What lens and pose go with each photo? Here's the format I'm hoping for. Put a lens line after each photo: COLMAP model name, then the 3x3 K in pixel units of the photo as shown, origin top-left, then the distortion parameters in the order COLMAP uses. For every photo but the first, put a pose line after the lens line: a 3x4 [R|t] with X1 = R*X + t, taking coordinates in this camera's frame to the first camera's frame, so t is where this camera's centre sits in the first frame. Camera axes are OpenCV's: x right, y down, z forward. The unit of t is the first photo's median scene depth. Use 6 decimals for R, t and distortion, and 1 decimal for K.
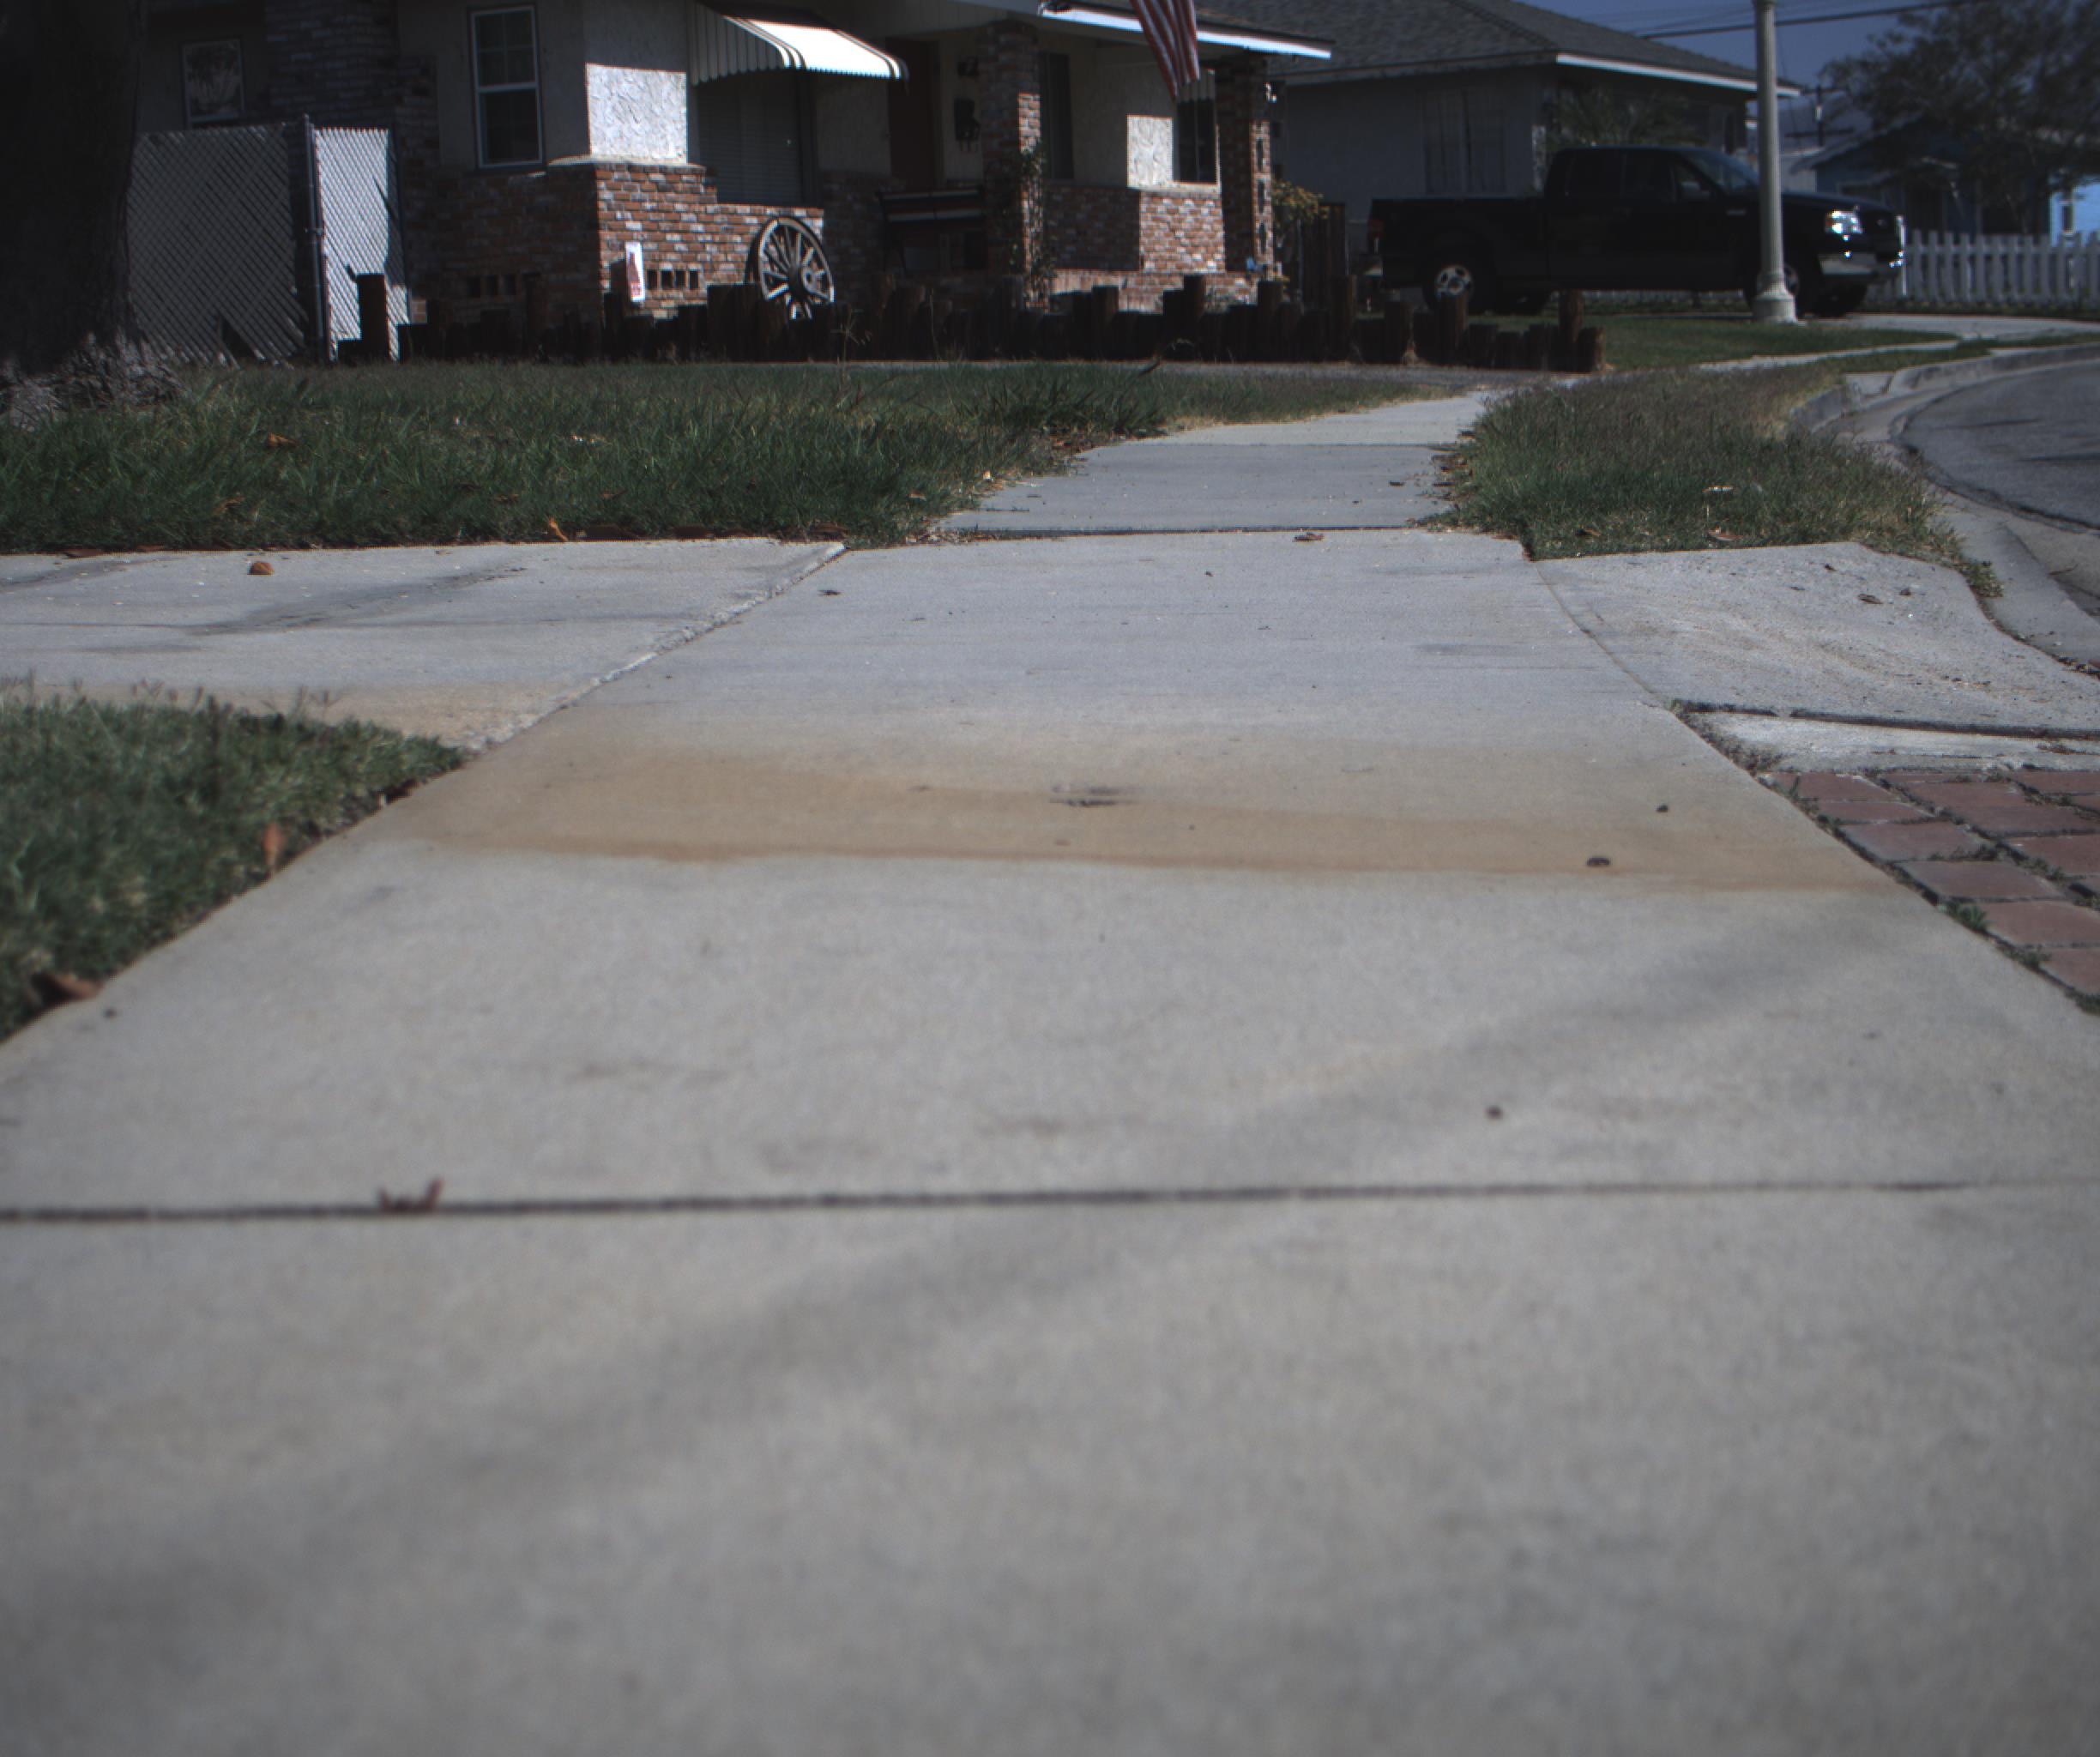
lens RADIAL K [[3892.7, 0, 1024.3], [0, 3892.7, 837.6], [0, 0, 1]] dist [-0.179009, 0.888659]
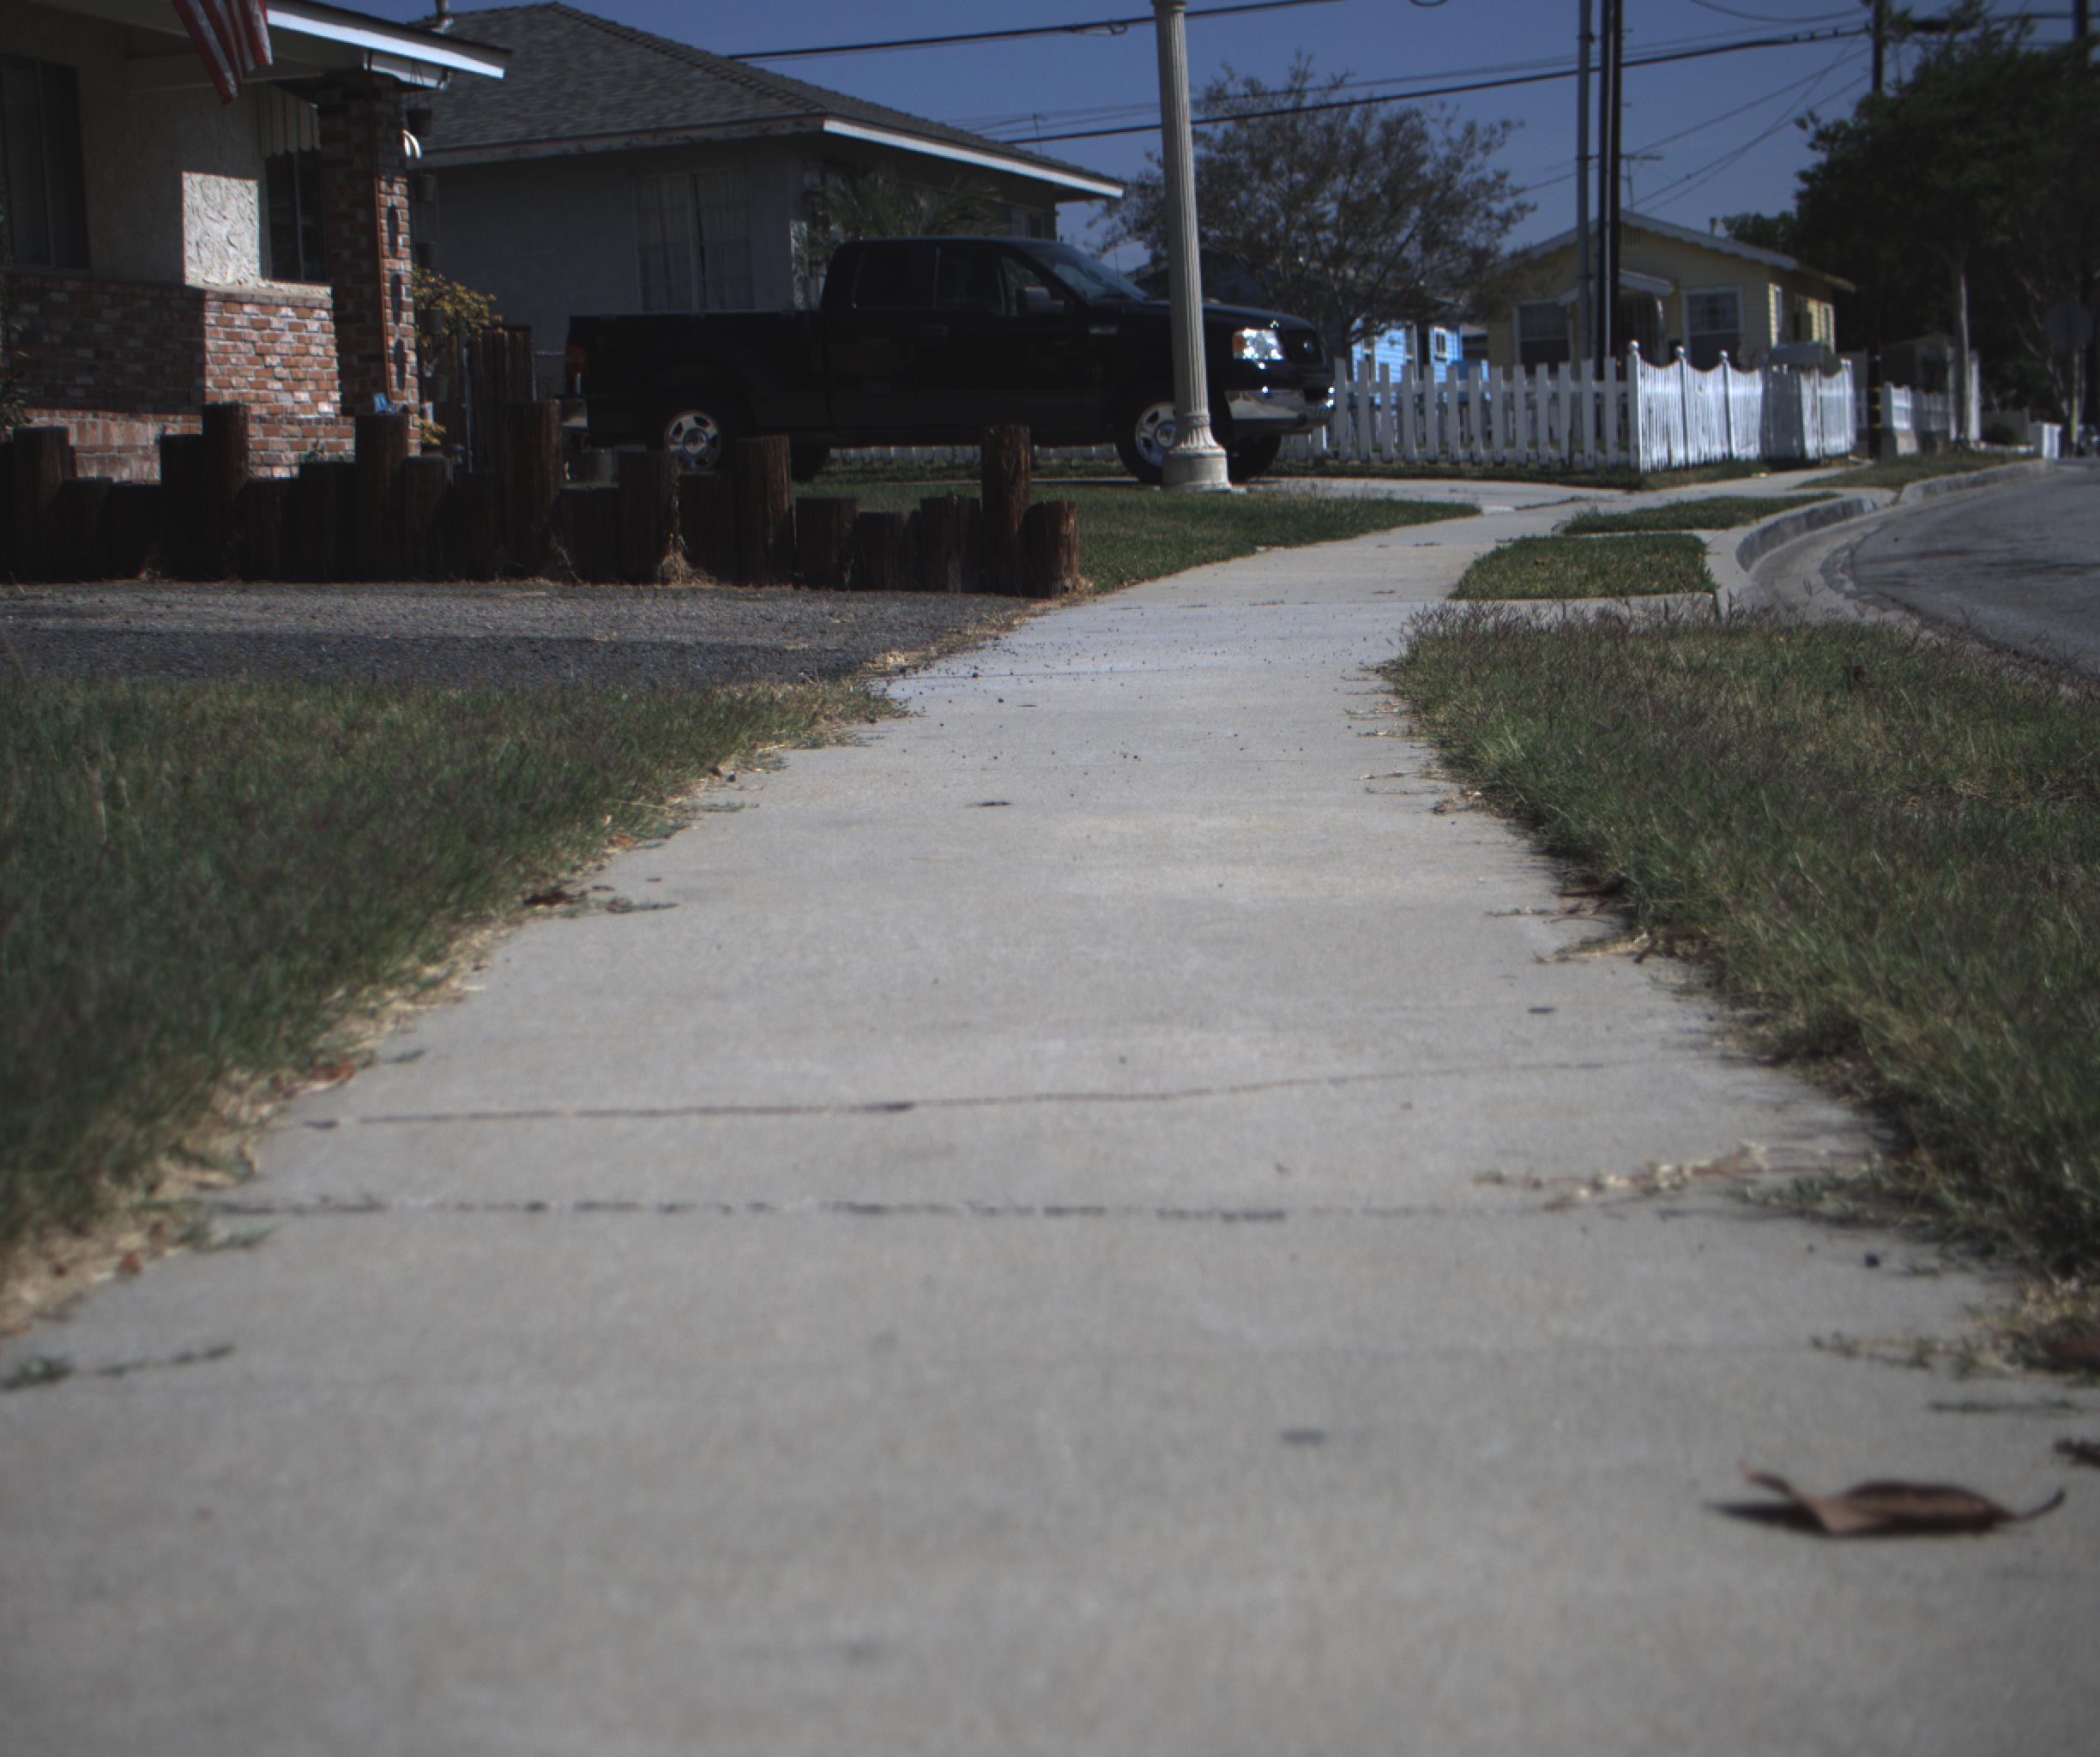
lens RADIAL K [[3892.7, 0, 1024.3], [0, 3892.7, 837.6], [0, 0, 1]] dist [-0.179009, 0.888659]
pose [[0.978508, -0.023304, 0.204889, 0.034979], [0.032277, 0.998656, -0.040563, -0.057354], [-0.203669, 0.046304, 0.977944, 0.430210]]
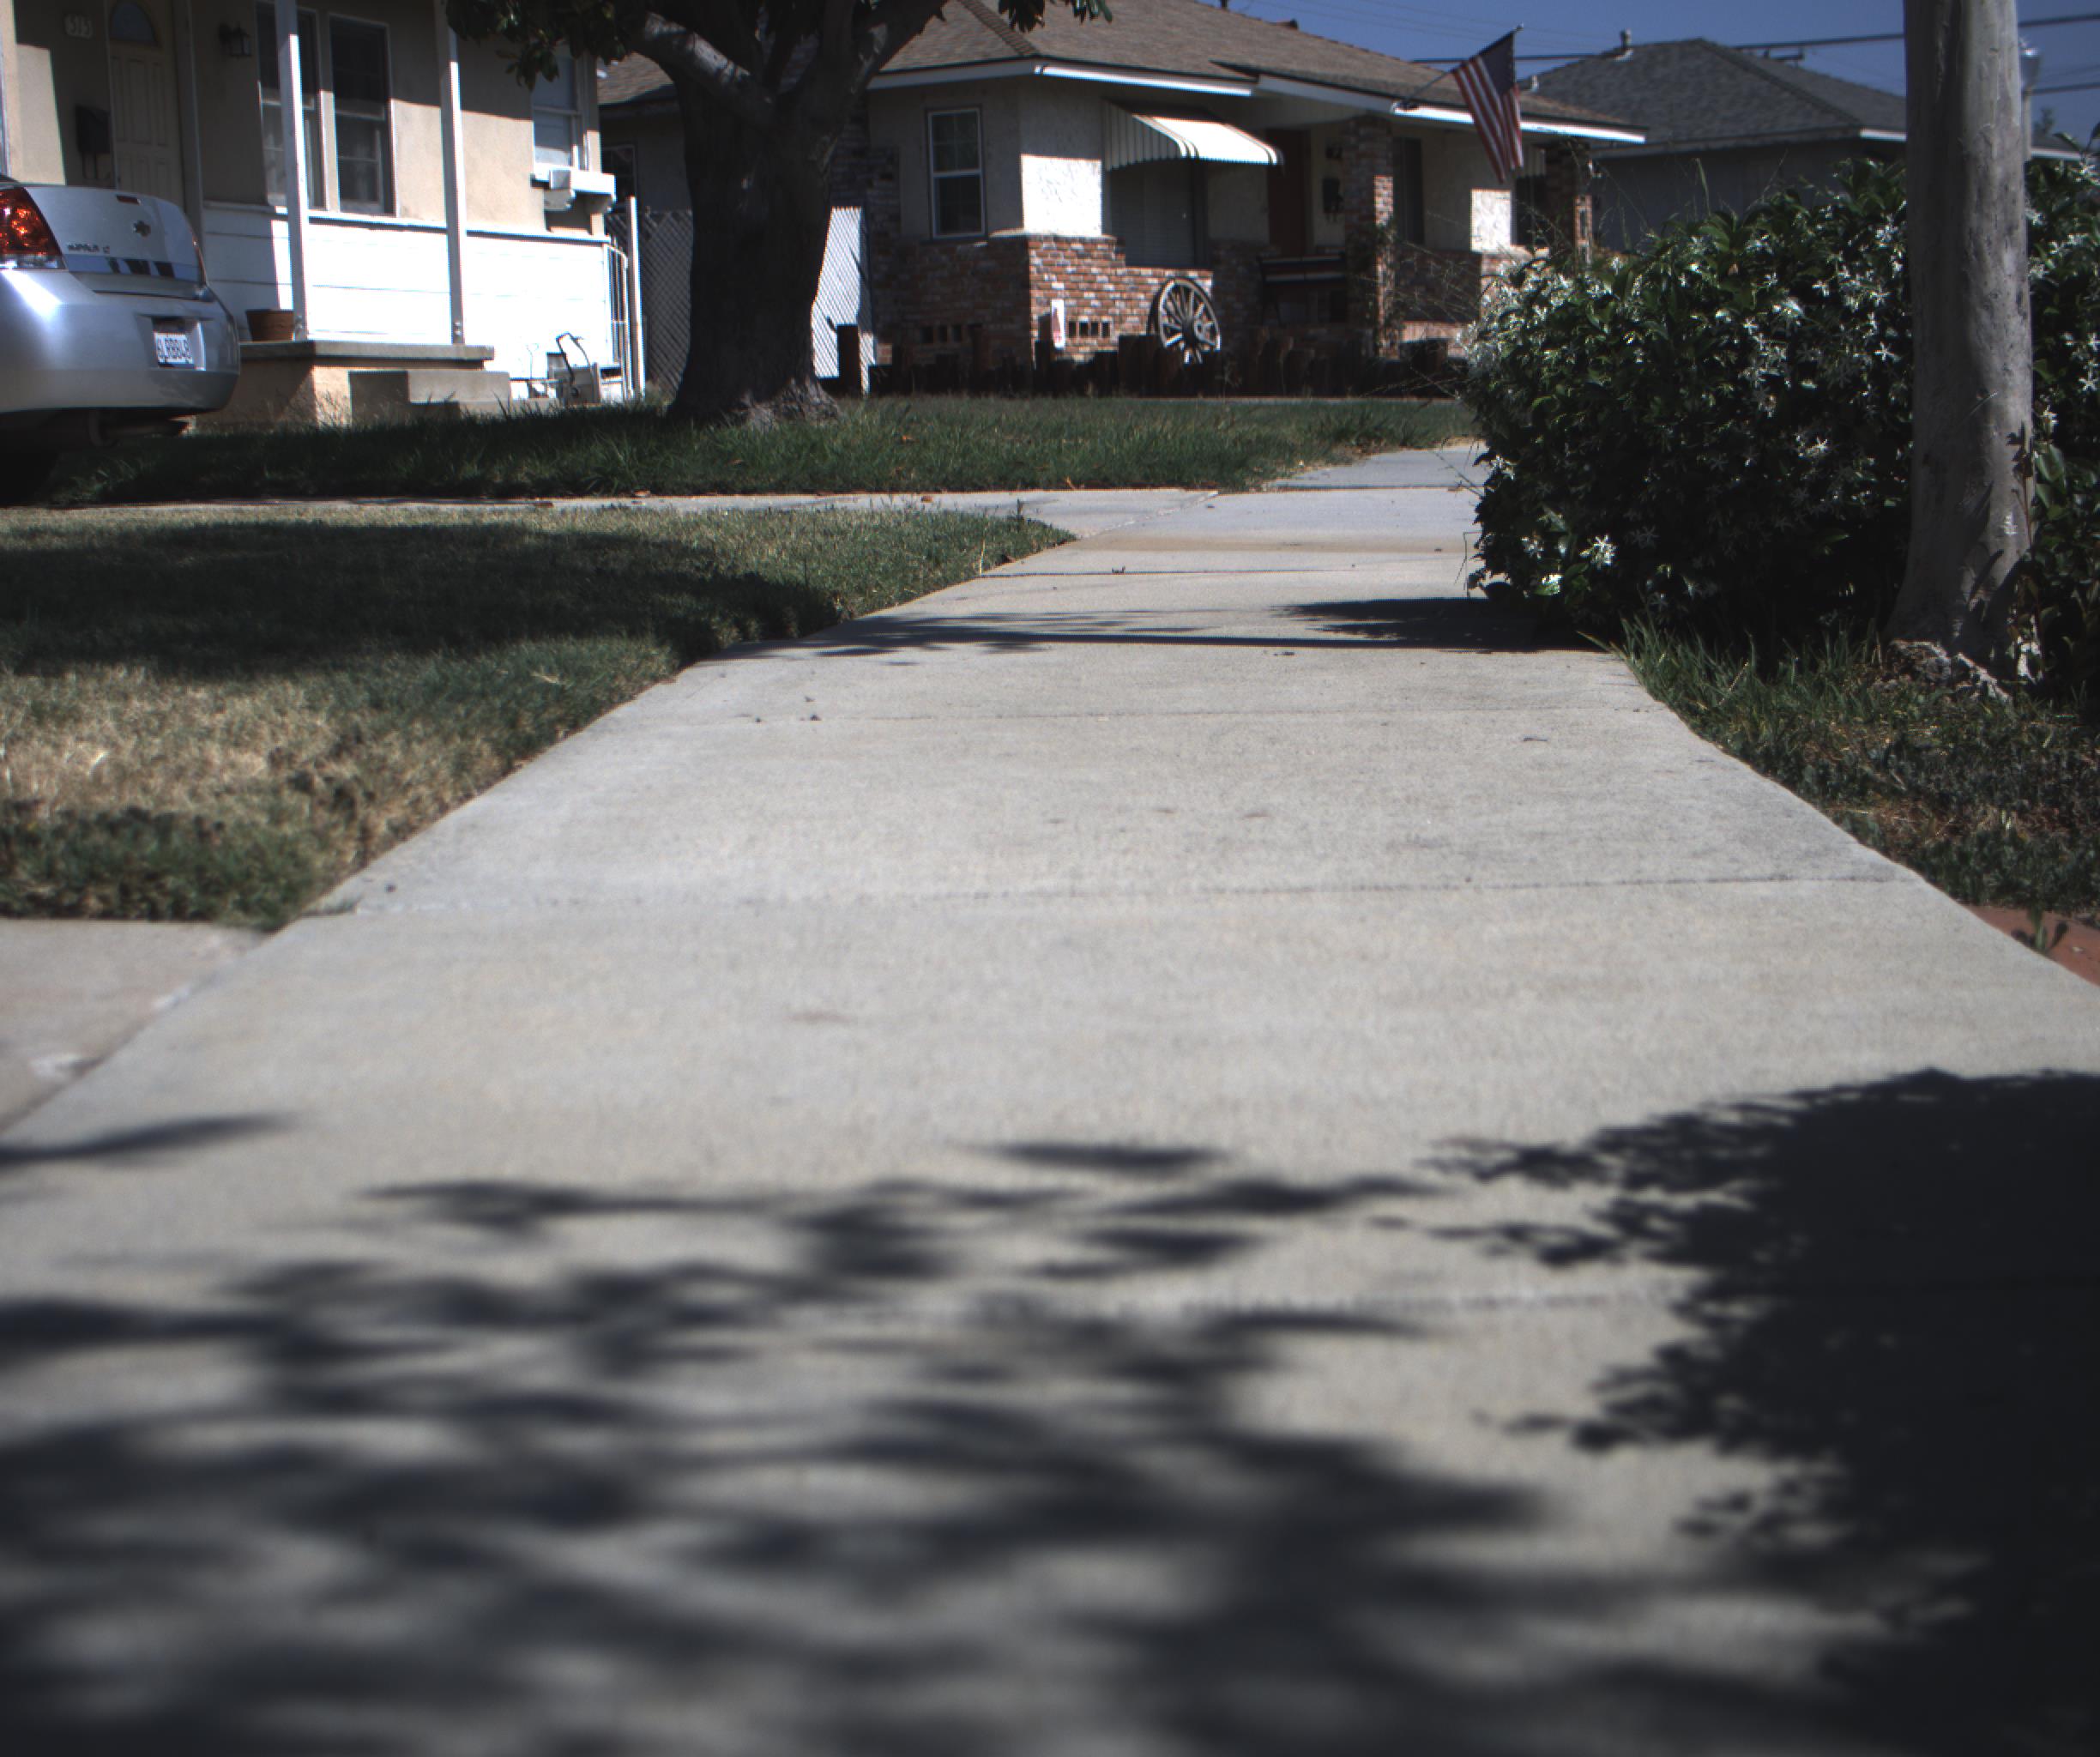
lens RADIAL K [[3892.7, 0, 1024.3], [0, 3892.7, 837.6], [0, 0, 1]] dist [-0.179009, 0.888659]
pose [[0.995065, 0.015205, -0.098049, 0.011444], [-0.016086, 0.999837, -0.008211, 0.026128], [0.097908, 0.009747, 0.995148, -0.214158]]
